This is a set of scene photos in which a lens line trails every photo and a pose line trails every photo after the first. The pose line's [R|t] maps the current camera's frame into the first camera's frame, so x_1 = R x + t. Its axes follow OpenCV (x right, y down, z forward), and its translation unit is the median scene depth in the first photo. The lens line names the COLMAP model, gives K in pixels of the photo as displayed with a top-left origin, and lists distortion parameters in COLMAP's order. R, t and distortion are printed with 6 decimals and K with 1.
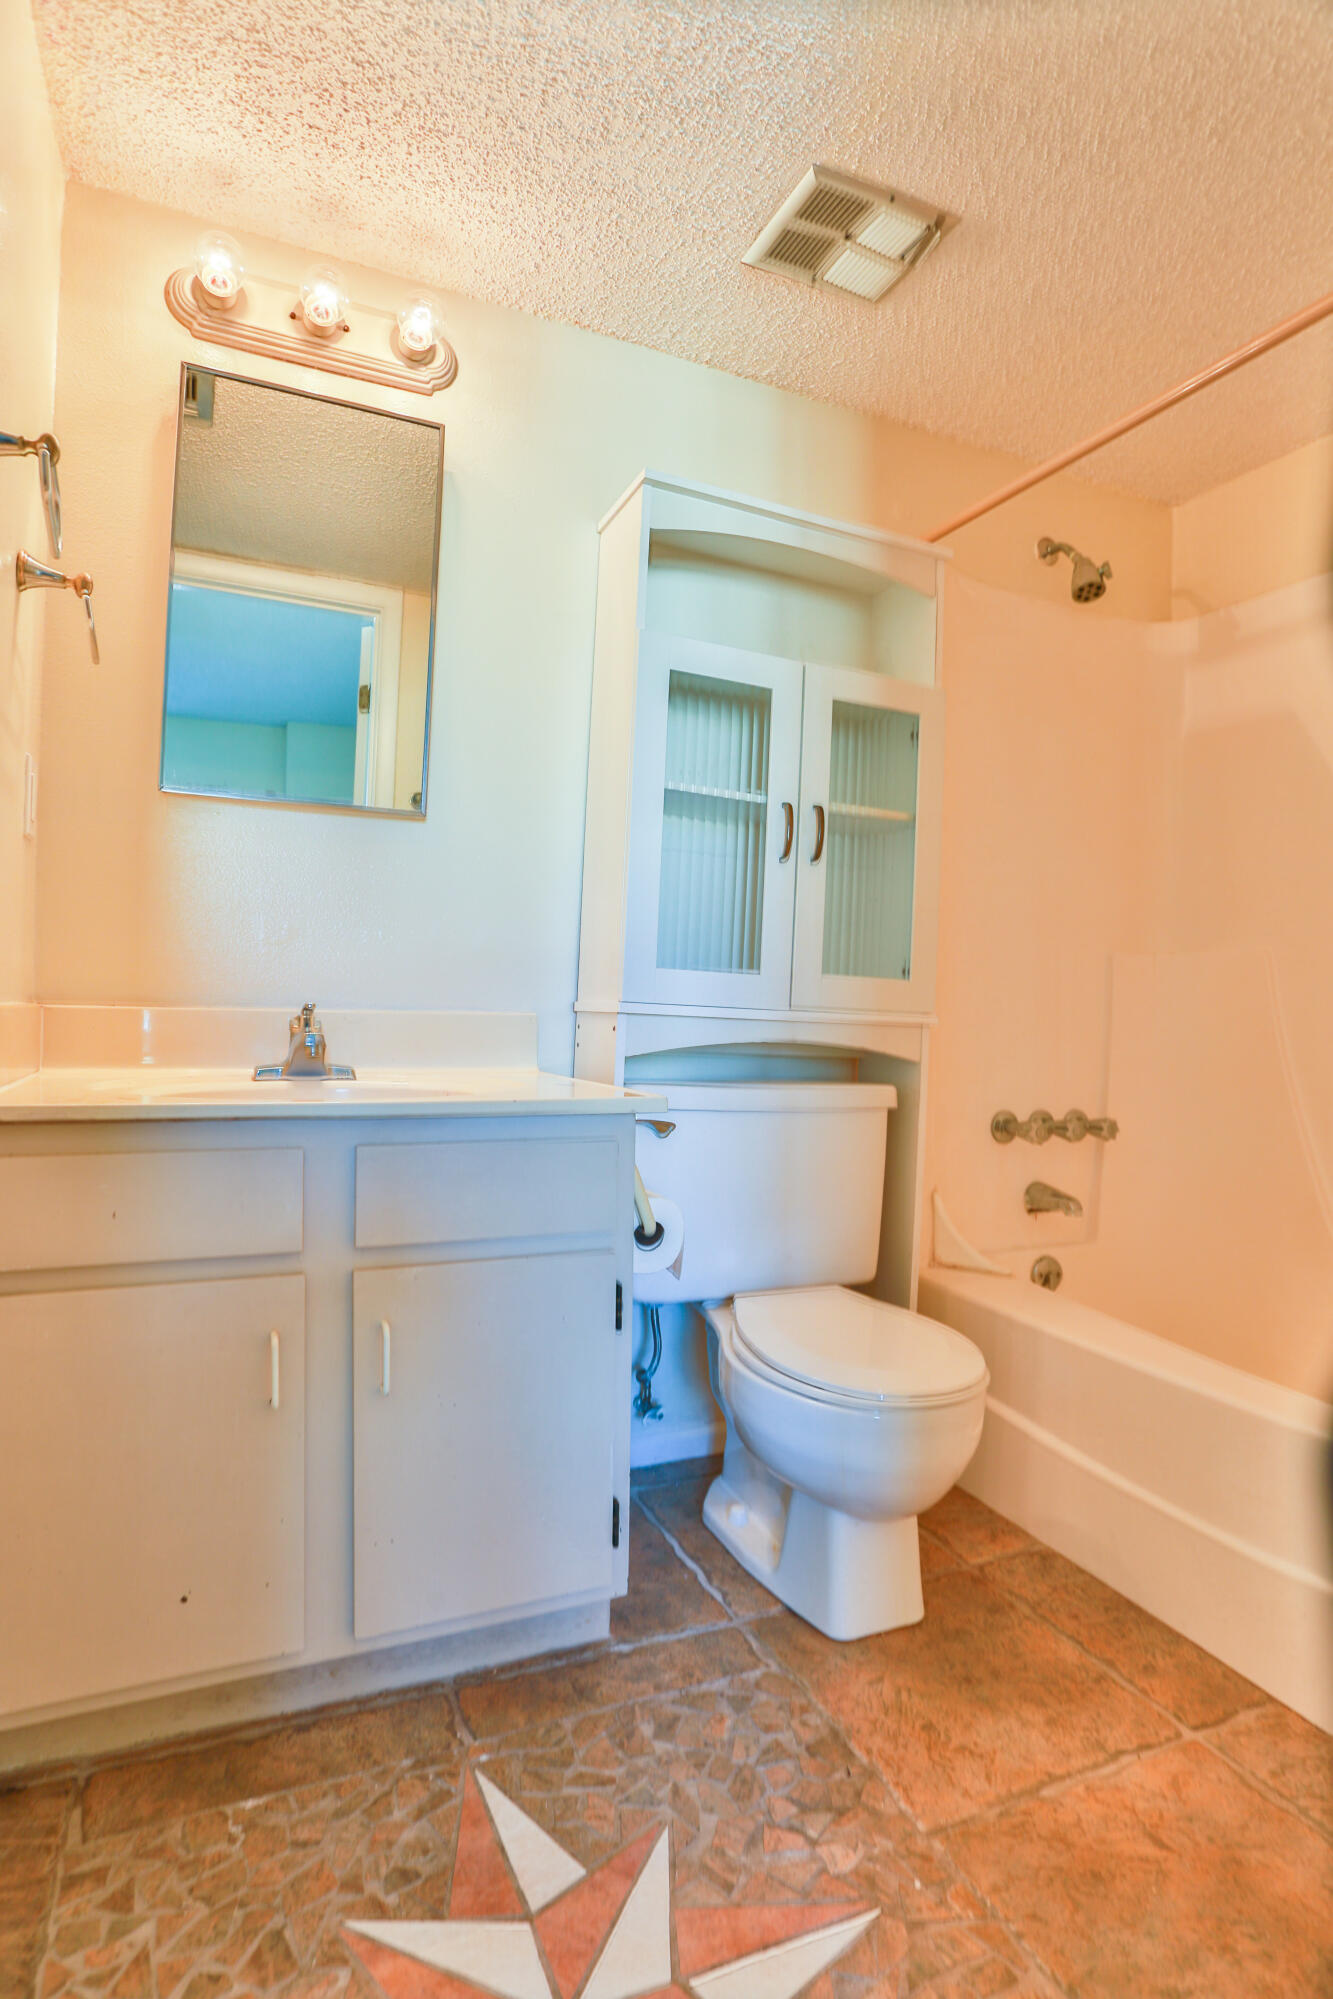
lens RADIAL K [[1046.2, 0, 644.8], [0, 1046.2, 1041.1], [0, 0, 1]] dist [-0.062404, 0.022945]
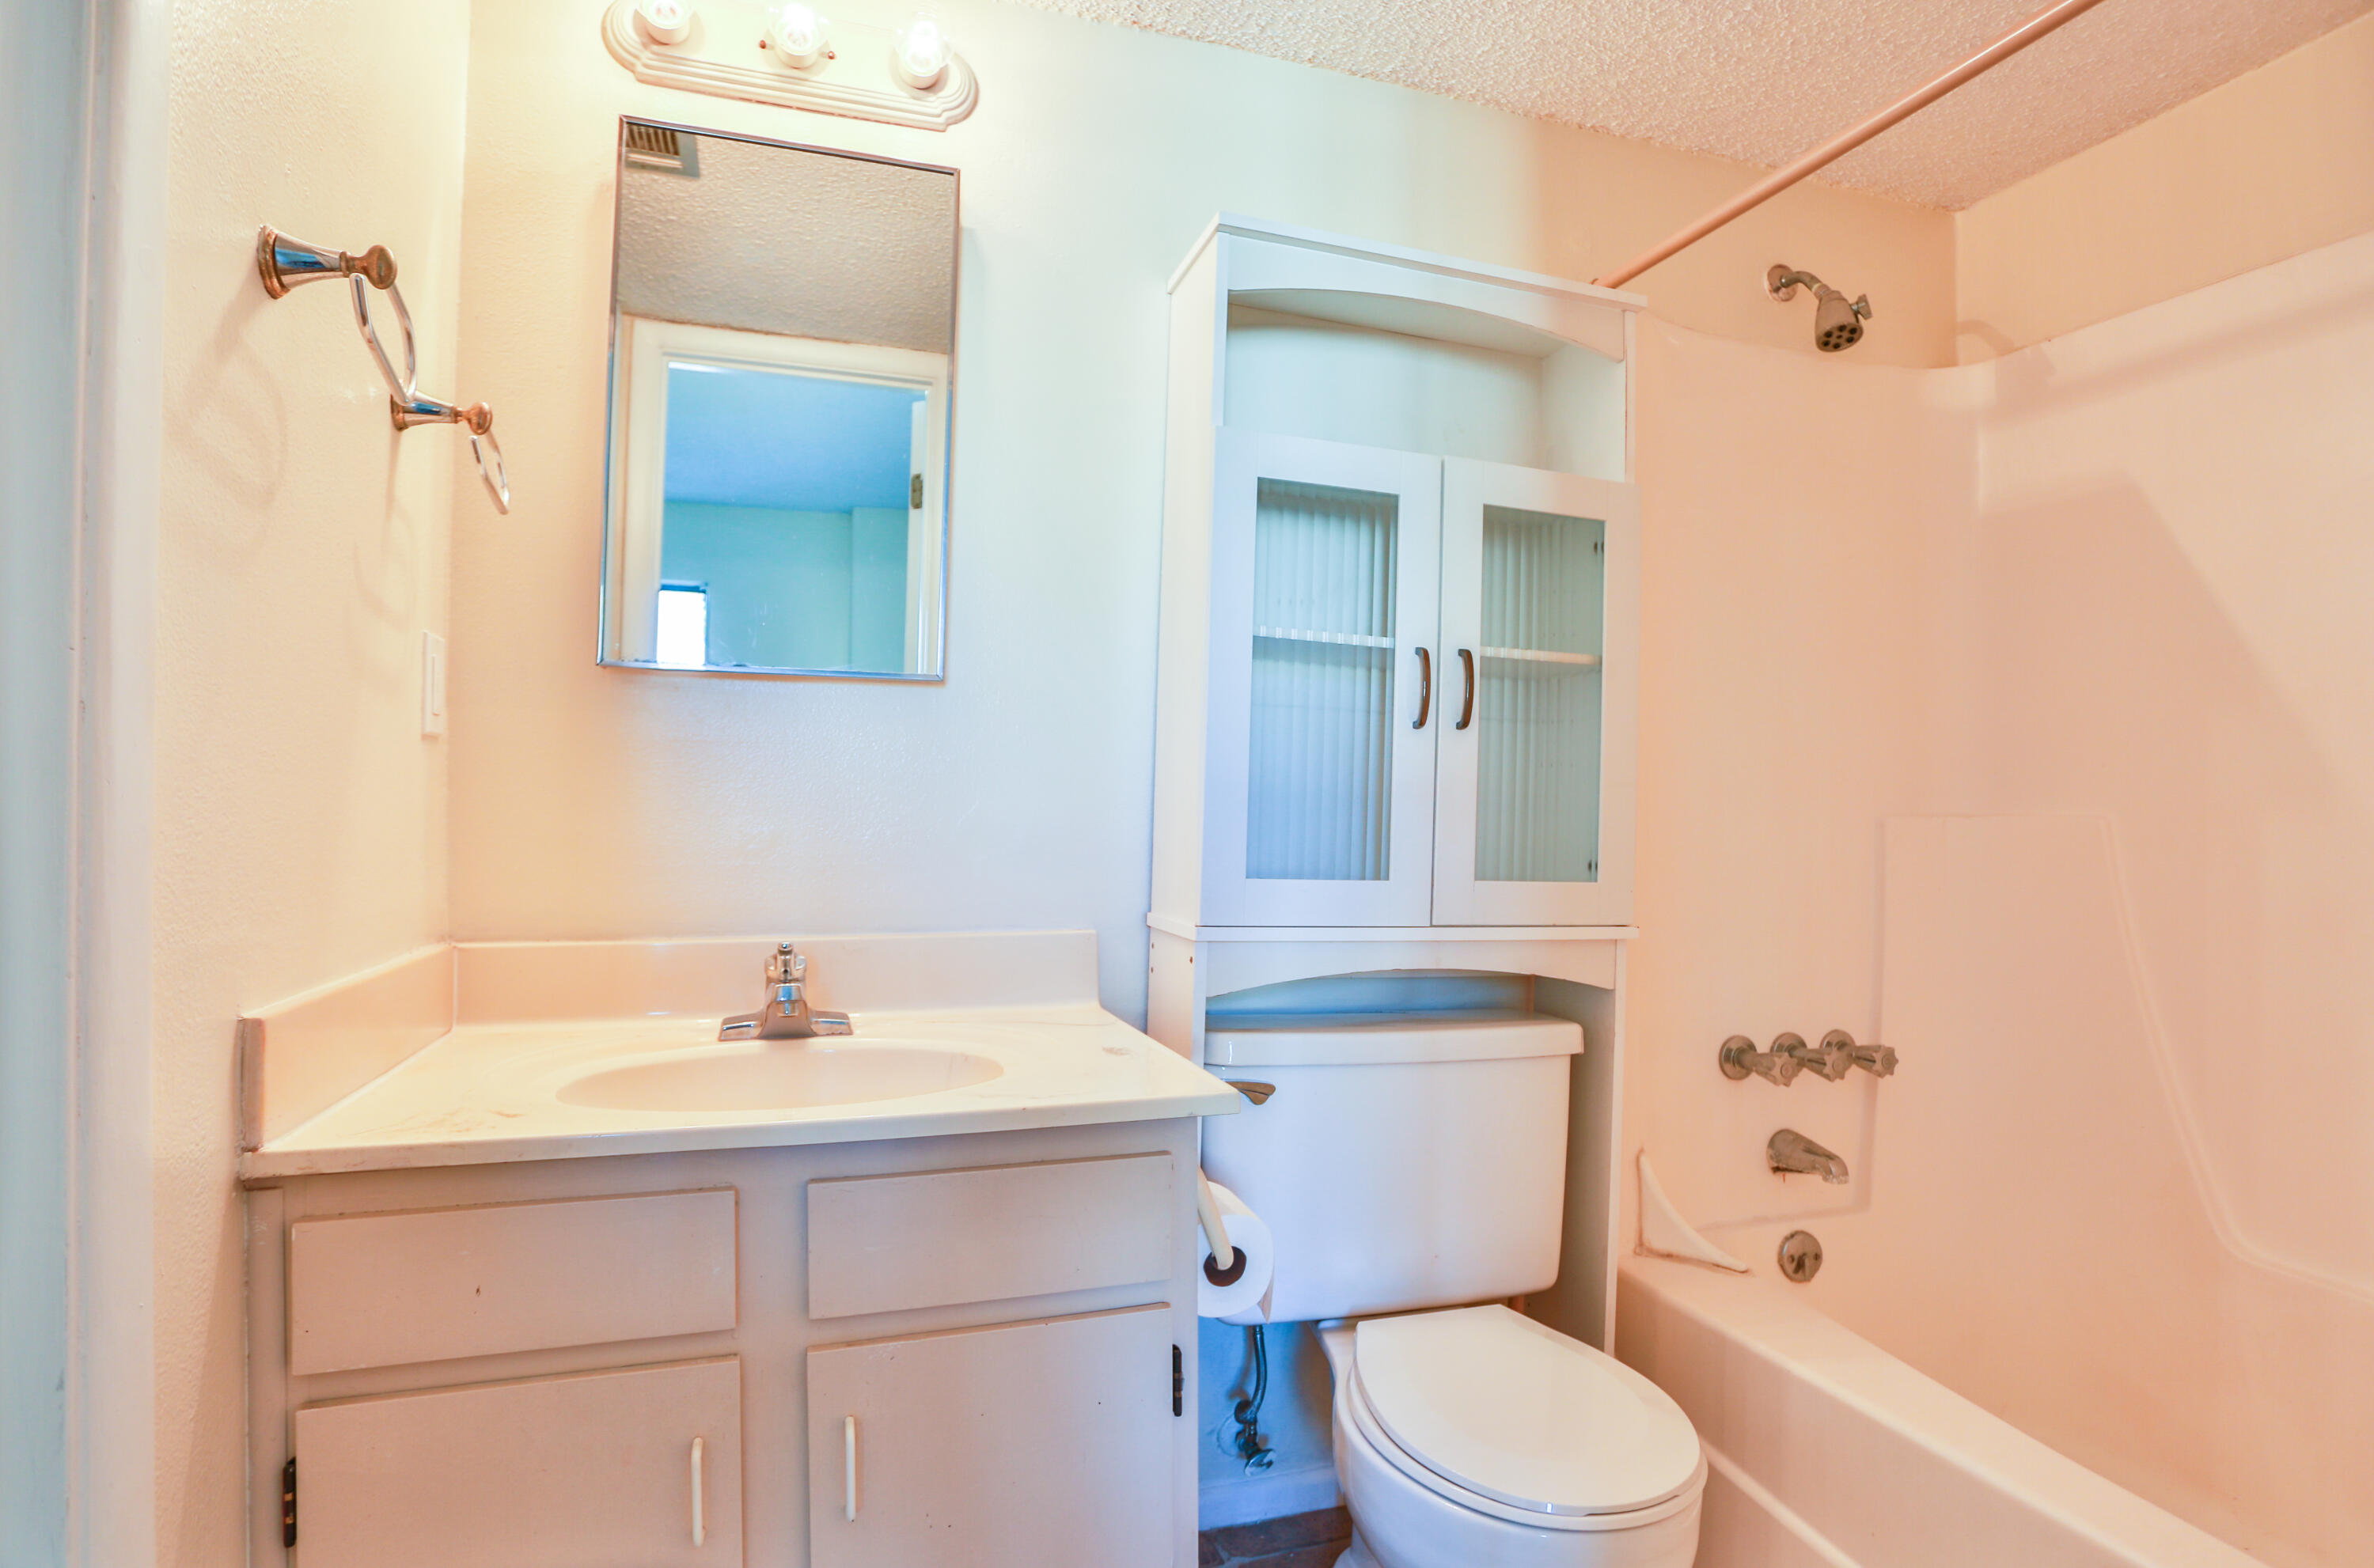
lens RADIAL K [[1207.2, 0, 1233.8], [0, 1207.2, 785.2], [0, 0, 1]] dist [-0.068184, 0.028081]
pose [[0.996045, -0.017894, -0.087026, 0.079114], [0.016481, 0.999721, -0.016932, -0.125010], [0.087305, 0.015431, 0.996062, 0.144797]]
